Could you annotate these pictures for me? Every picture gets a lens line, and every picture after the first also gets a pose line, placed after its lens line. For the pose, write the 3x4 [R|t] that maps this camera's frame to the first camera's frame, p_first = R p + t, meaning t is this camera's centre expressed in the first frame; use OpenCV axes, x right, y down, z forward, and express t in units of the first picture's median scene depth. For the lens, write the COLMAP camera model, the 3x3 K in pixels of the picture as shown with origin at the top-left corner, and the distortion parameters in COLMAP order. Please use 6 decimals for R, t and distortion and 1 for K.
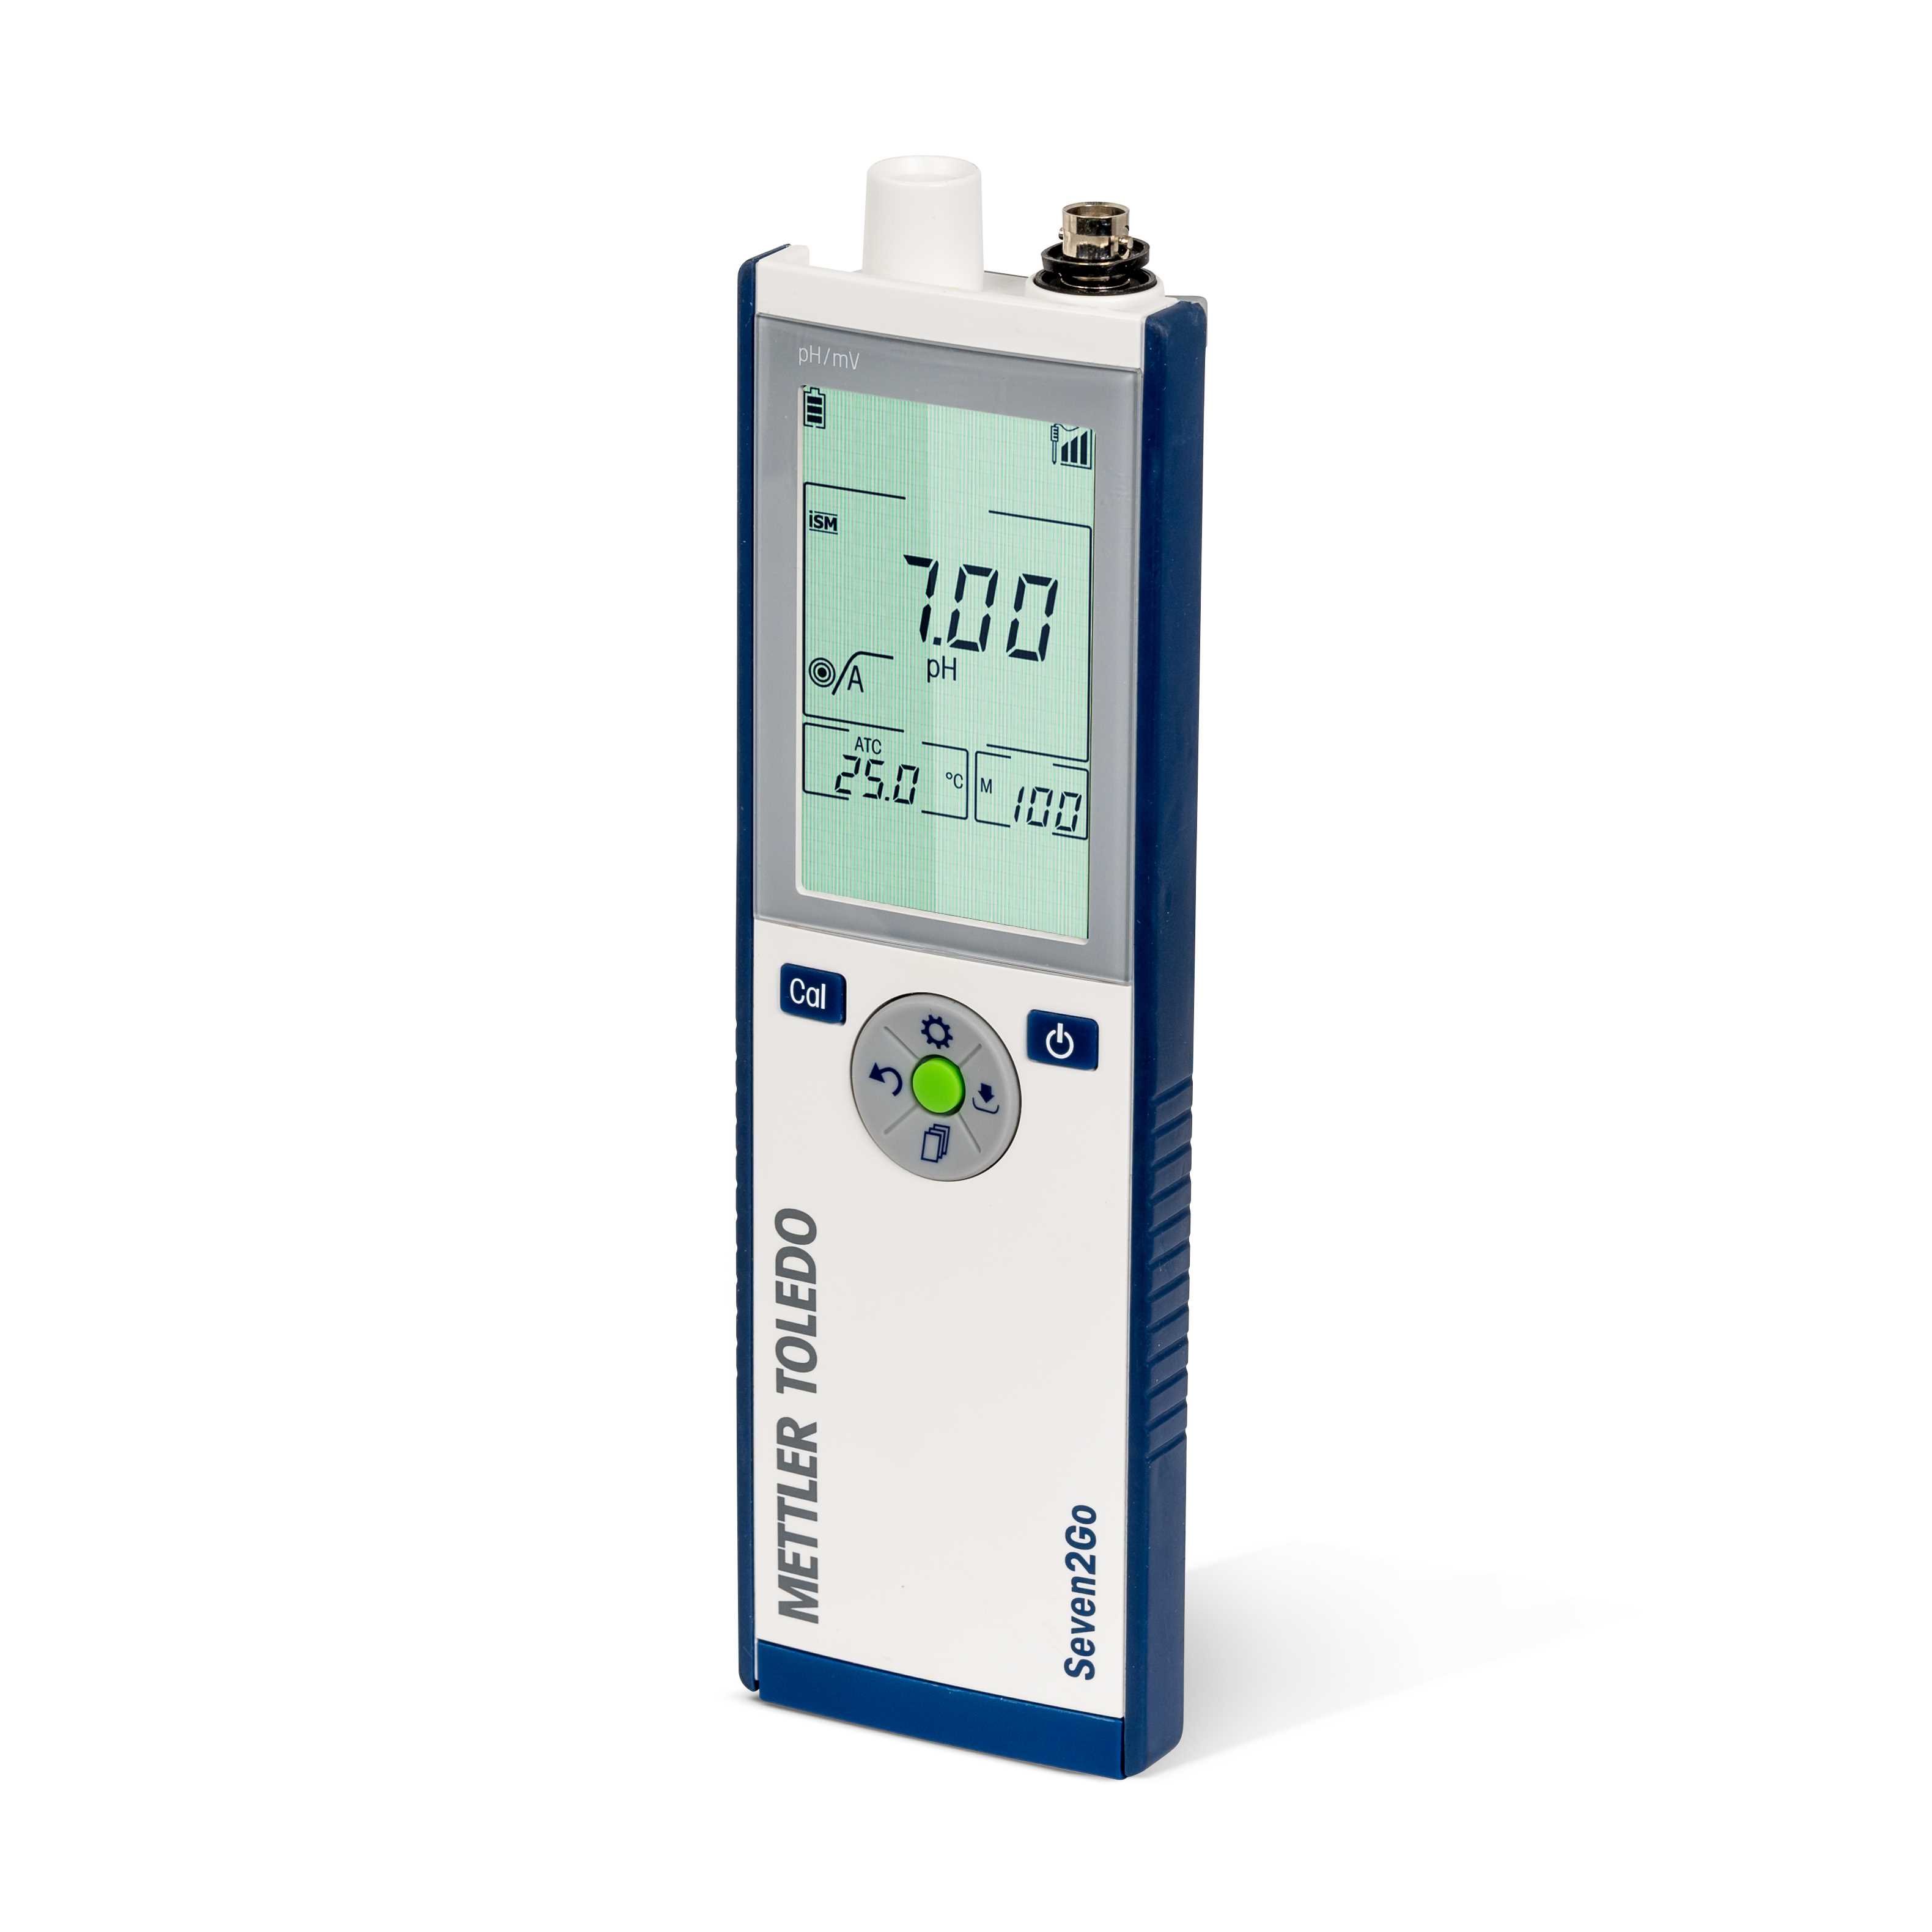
lens RADIAL K [[11678.7, 0, 966.0], [0, 11678.7, 966.0], [0, 0, 1]] dist [-0.278494, -25.705340]
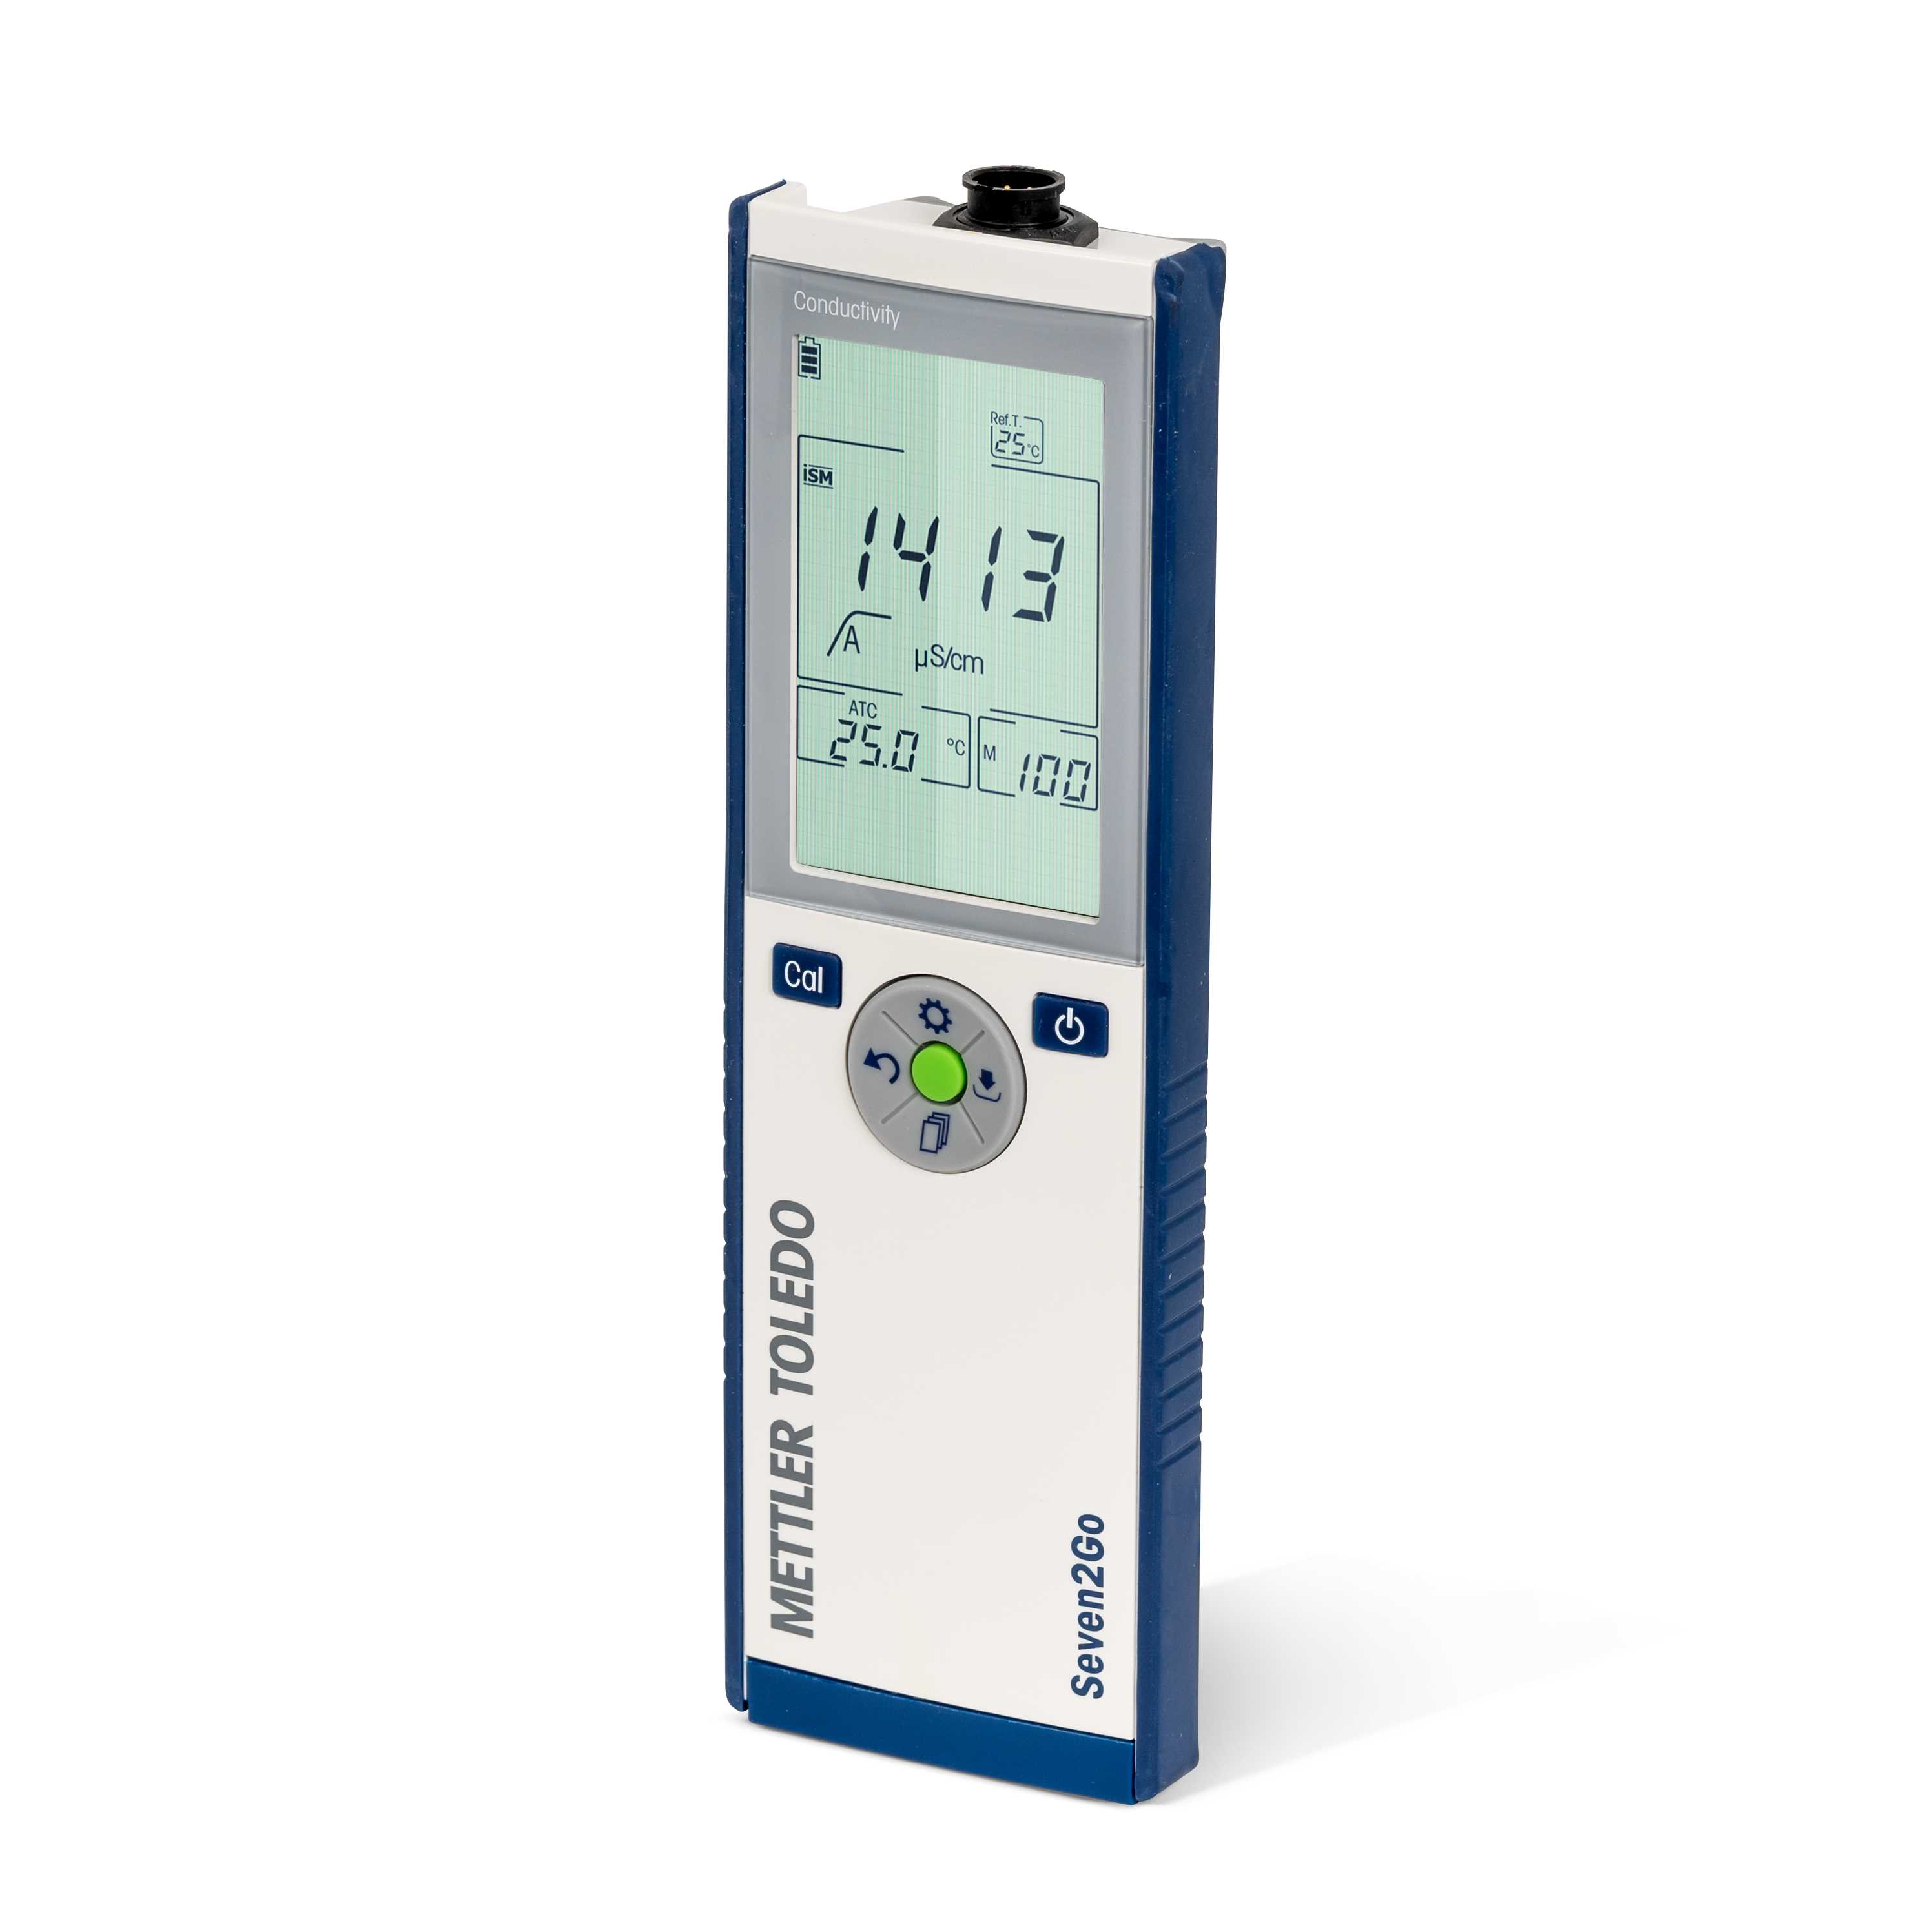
lens RADIAL K [[10527.4, 0, 966.0], [0, 10527.4, 966.0], [0, 0, 1]] dist [1.403070, 2.256875]
pose [[0.999999, 0.001237, -0.000958, 0.000637], [-0.001239, 0.999996, -0.002546, 0.003973], [0.000954, 0.002548, 0.999996, 0.146373]]
